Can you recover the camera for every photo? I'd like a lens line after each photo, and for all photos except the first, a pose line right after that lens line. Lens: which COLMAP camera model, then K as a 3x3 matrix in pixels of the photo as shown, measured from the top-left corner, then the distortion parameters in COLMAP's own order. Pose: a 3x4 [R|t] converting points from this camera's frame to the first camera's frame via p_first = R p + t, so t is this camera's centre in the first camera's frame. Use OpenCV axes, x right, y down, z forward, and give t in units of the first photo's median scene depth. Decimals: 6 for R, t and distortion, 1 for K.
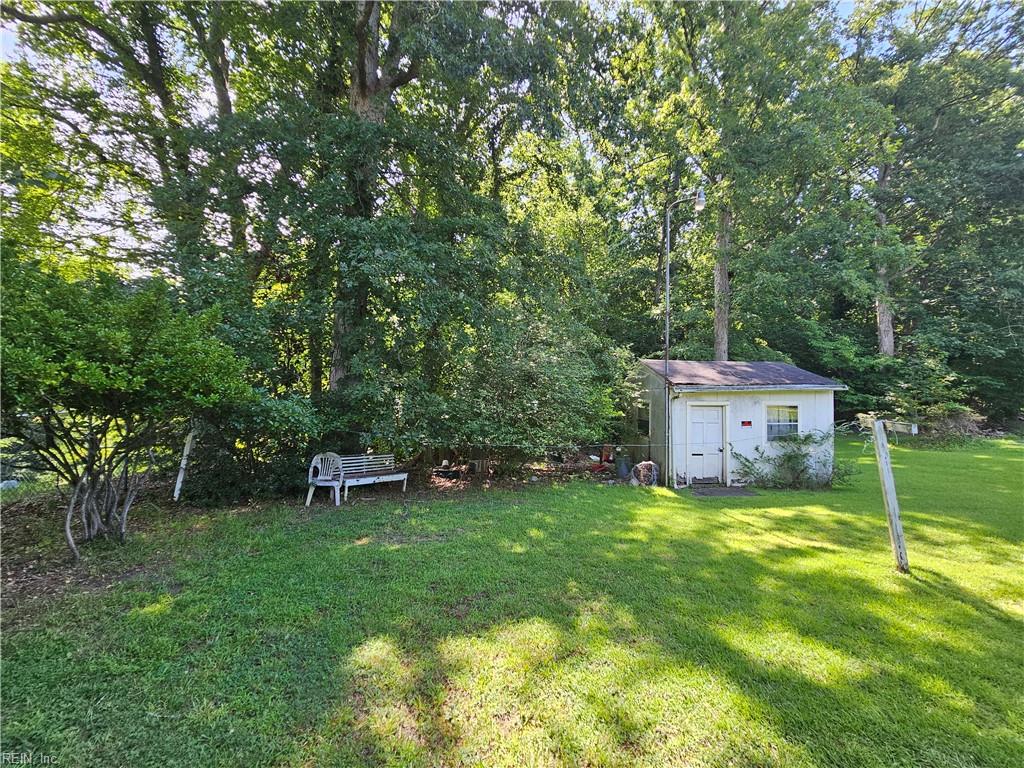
lens RADIAL K [[415.6, 0, 522.3], [0, 415.6, 384.5], [0, 0, 1]] dist [-0.002447, -0.000023]
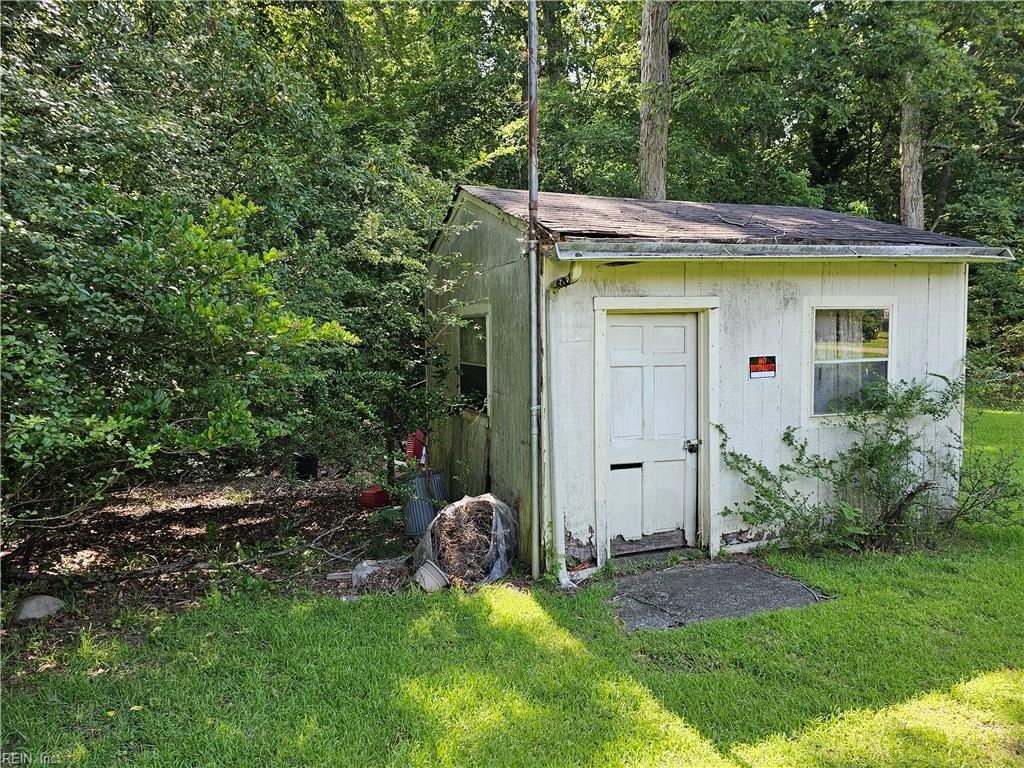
lens RADIAL K [[688.0, 0, 510.5], [0, 688.0, 382.6], [0, 0, 1]] dist [0.001052, 0.000012]
pose [[0.962236, -0.038655, 0.269459, 0.197366], [0.015004, 0.995893, 0.089284, 0.056940], [-0.271804, -0.081869, 0.958864, 0.527183]]
